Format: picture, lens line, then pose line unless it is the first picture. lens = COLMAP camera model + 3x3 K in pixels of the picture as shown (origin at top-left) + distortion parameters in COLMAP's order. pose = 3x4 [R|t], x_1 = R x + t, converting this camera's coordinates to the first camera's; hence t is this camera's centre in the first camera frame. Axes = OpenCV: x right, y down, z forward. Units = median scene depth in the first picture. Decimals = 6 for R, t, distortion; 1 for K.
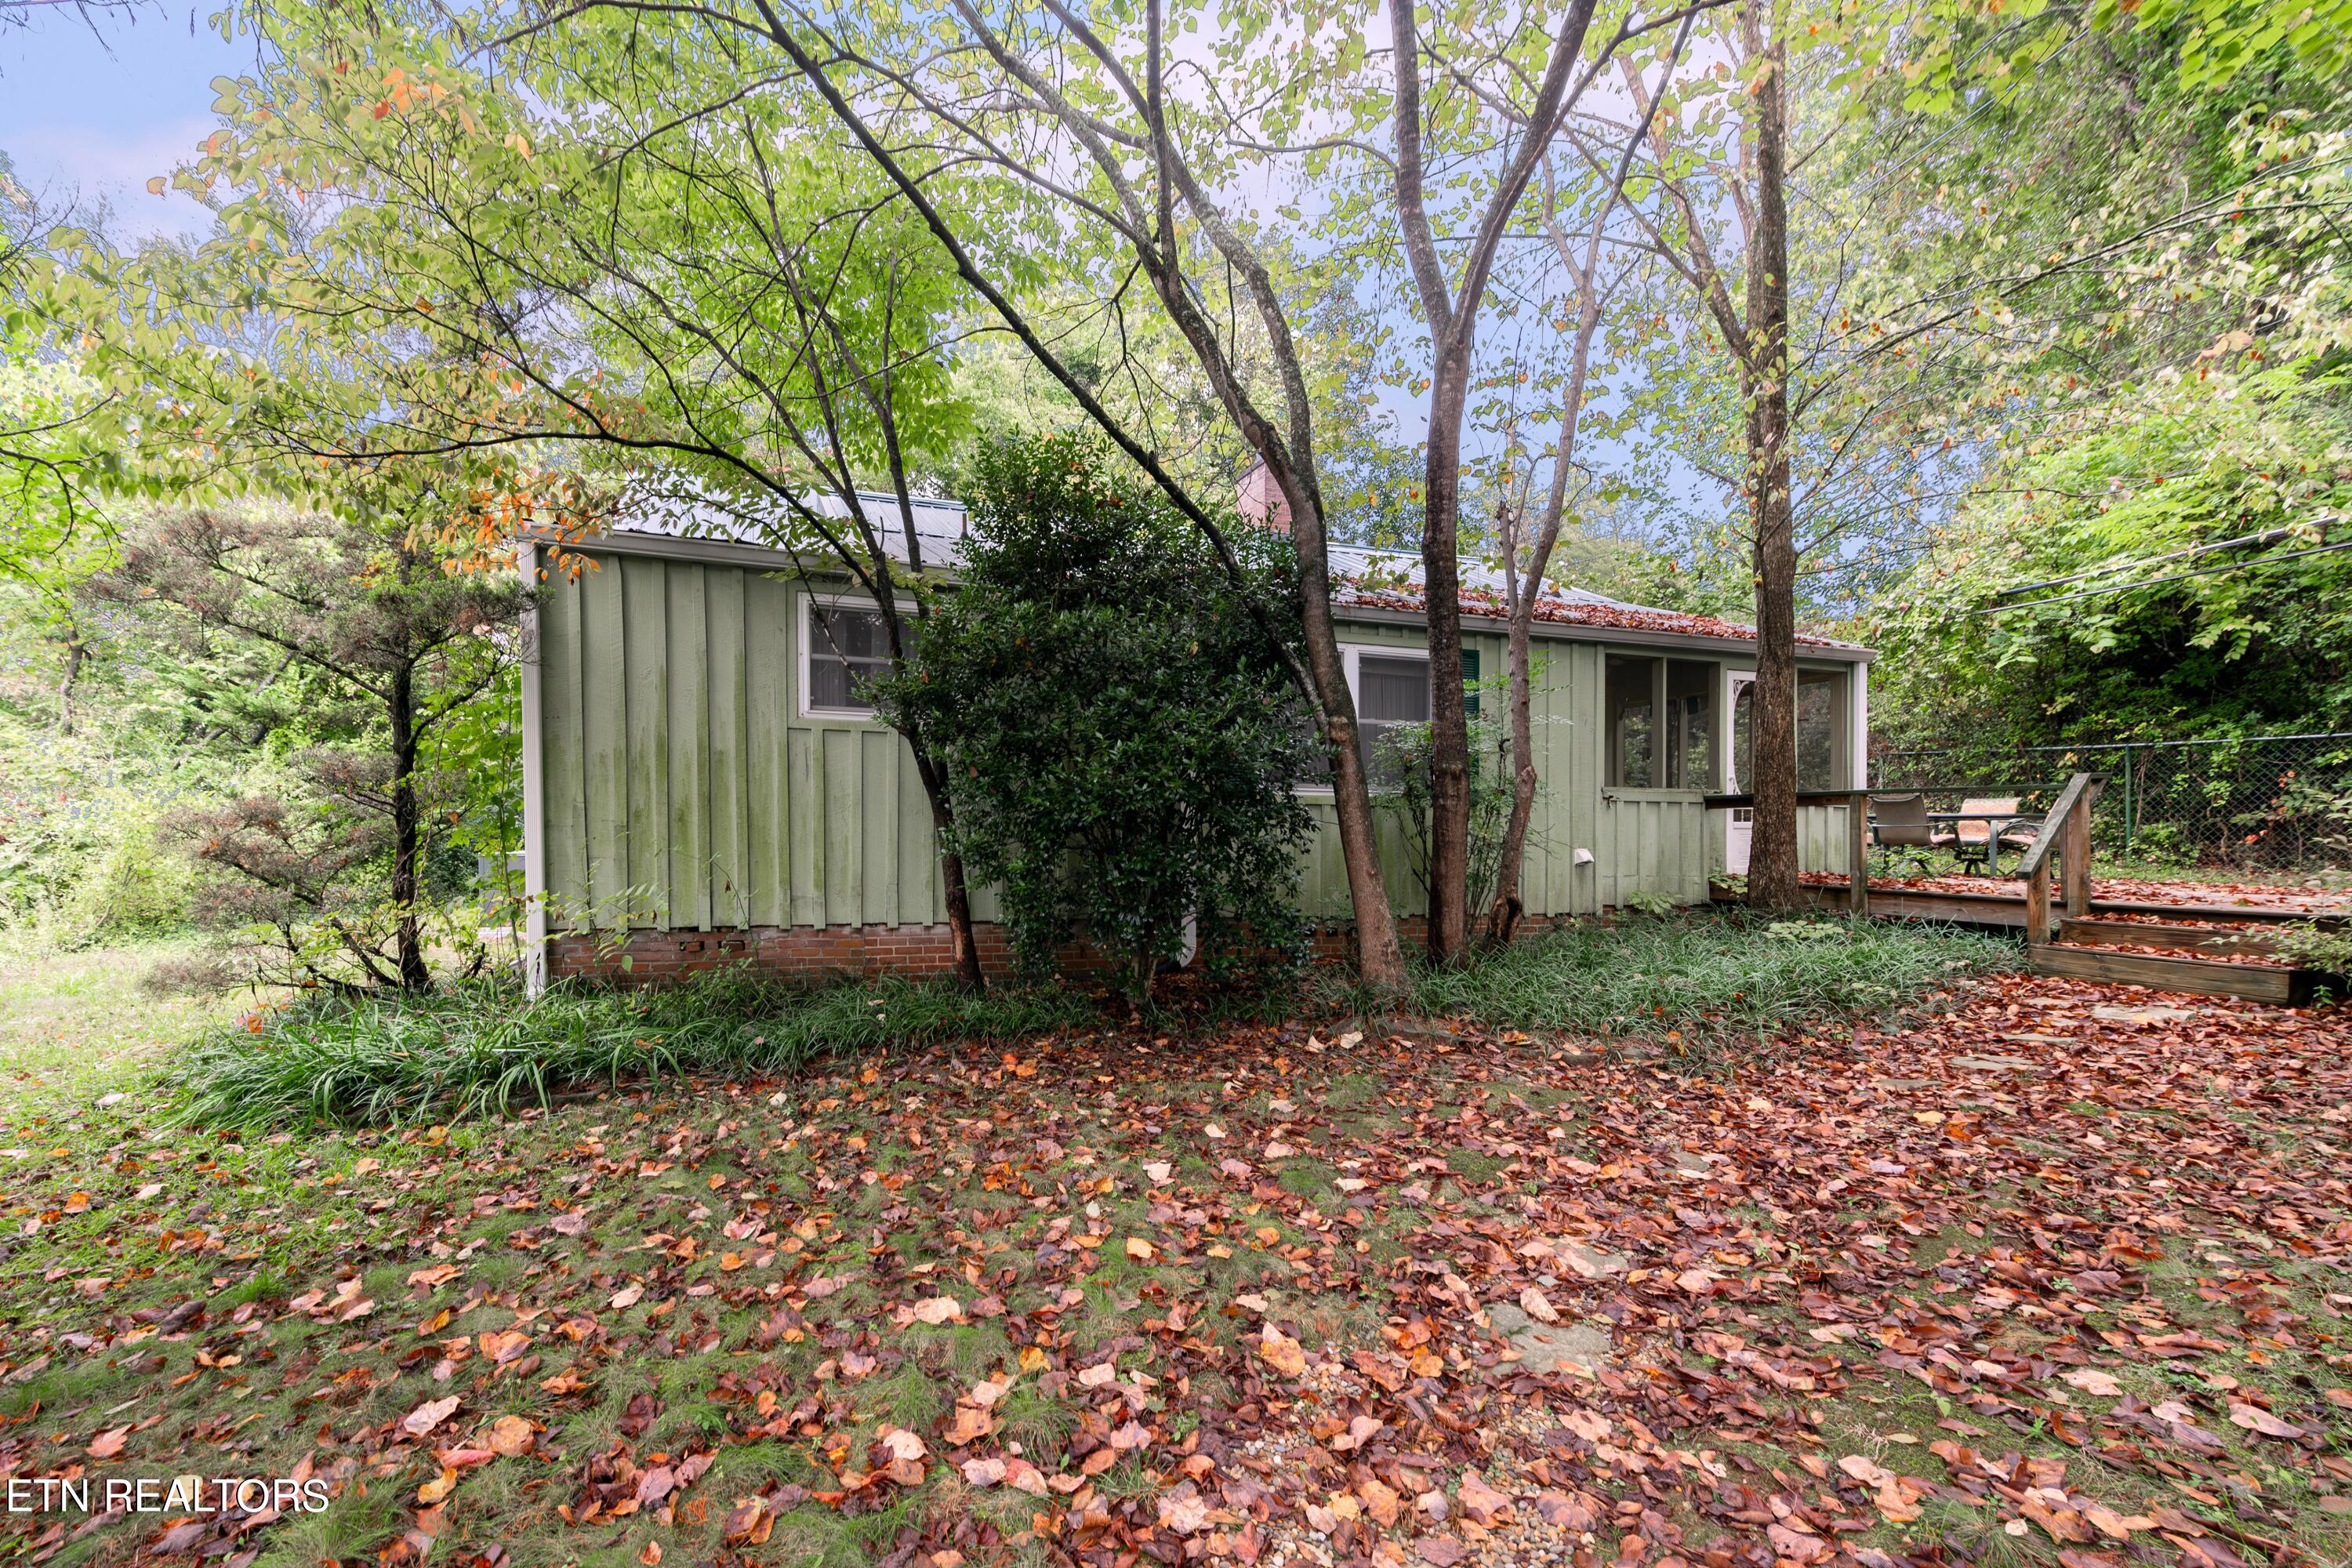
lens RADIAL K [[950.1, 0, 1156.2], [0, 950.1, 831.5], [0, 0, 1]] dist [0.004280, 0.000486]
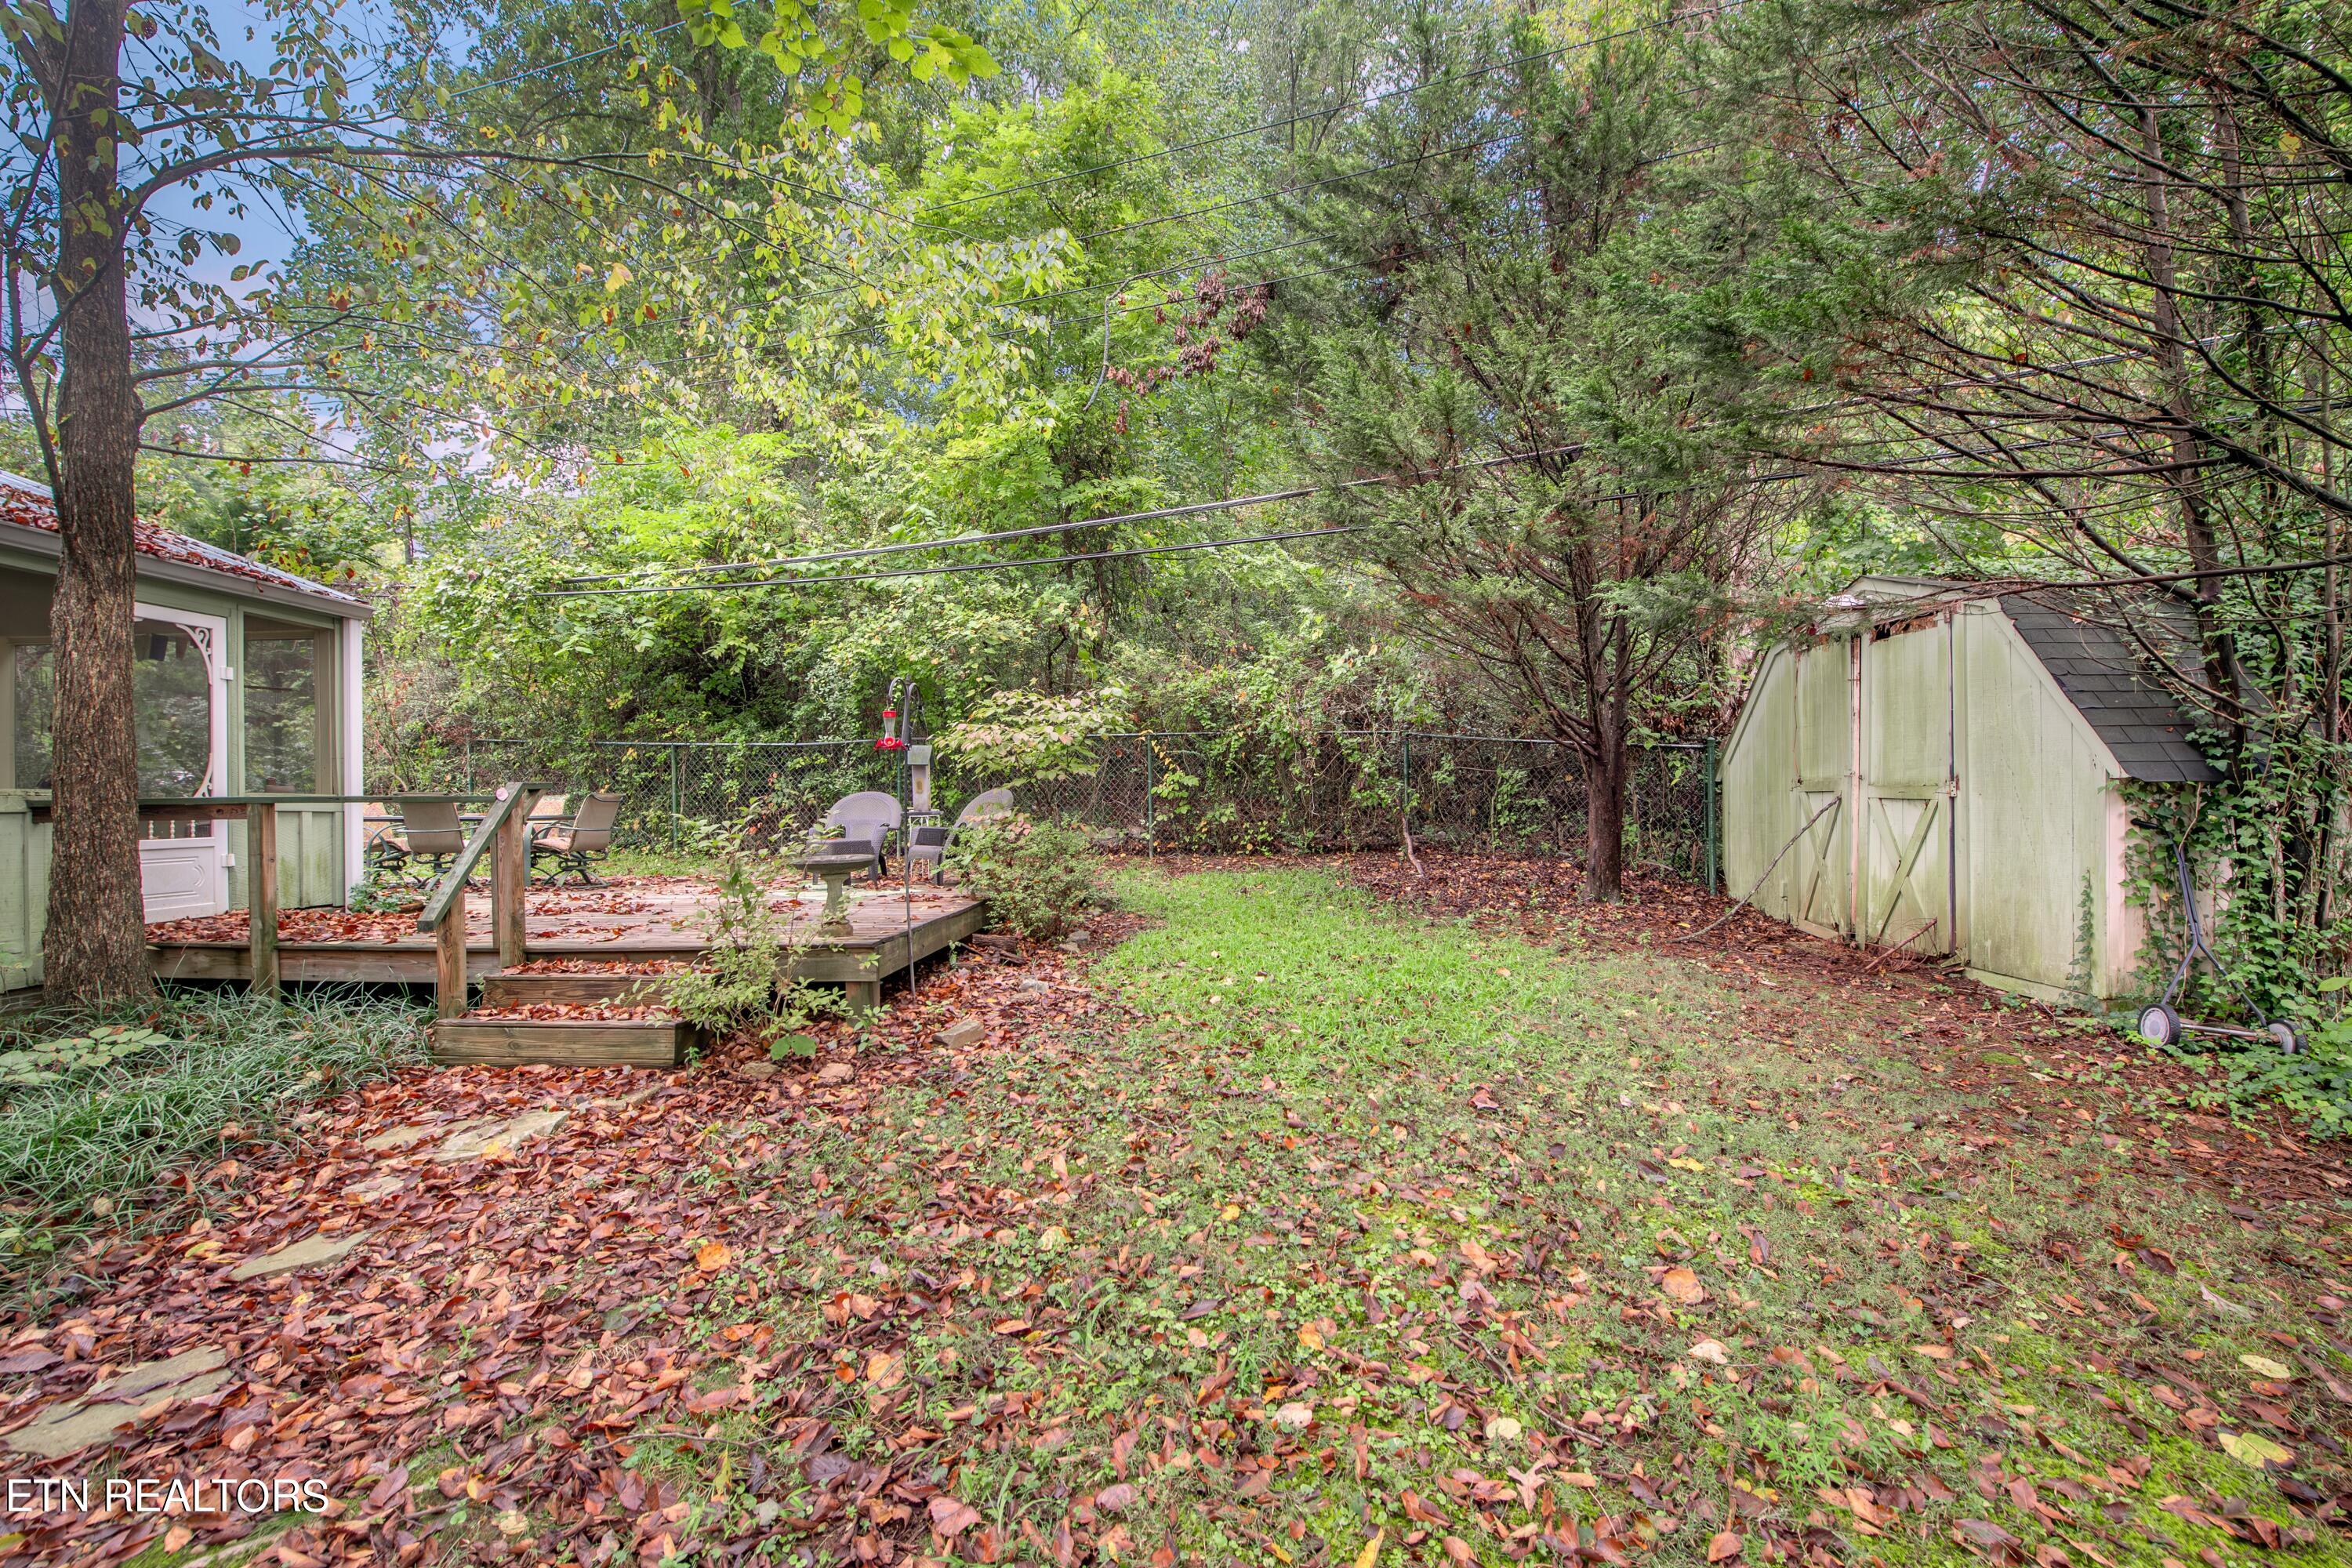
lens RADIAL K [[950.1, 0, 1177.8], [0, 950.1, 784.8], [0, 0, 1]] dist [0.004280, 0.000486]
pose [[0.338769, 0.002336, 0.940867, 0.234829], [0.025426, 0.999609, -0.011637, -0.020318], [-0.940526, 0.027865, 0.338577, 0.125207]]
